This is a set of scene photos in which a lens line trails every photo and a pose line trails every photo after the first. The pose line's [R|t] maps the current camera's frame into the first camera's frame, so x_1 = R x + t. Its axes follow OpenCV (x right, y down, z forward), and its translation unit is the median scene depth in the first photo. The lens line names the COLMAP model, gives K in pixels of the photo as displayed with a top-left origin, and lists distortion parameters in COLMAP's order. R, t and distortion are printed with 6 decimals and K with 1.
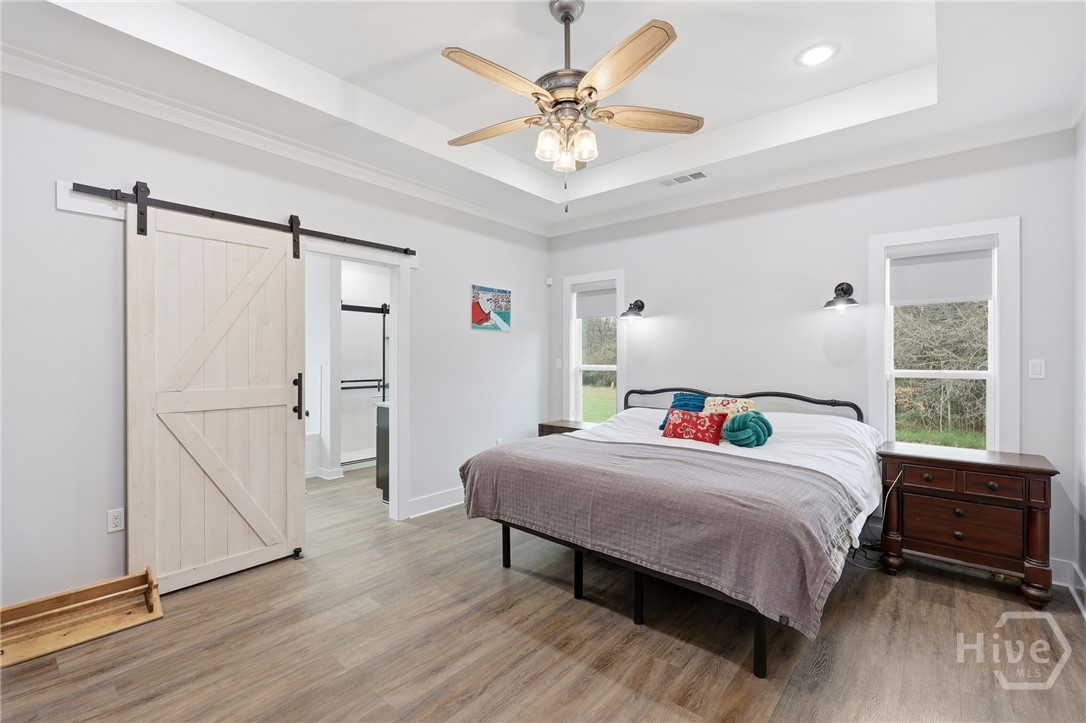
lens RADIAL K [[470.1, 0, 550.0], [0, 470.1, 359.7], [0, 0, 1]] dist [-0.000814, -0.000015]
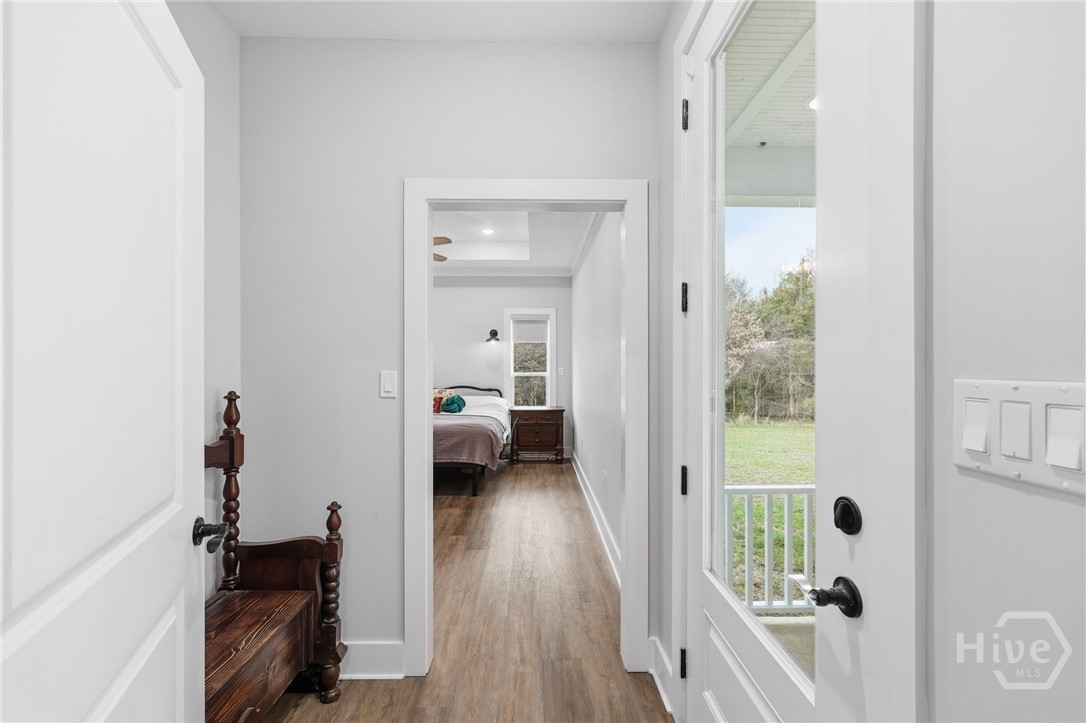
lens RADIAL K [[470.1, 0, 542.2], [0, 470.1, 363.8], [0, 0, 1]] dist [-0.000814, -0.000015]
pose [[0.753601, 0.002730, 0.657326, -0.636182], [0.003238, 0.999964, -0.007866, -0.001911], [-0.657324, 0.008056, 0.753565, -0.766455]]
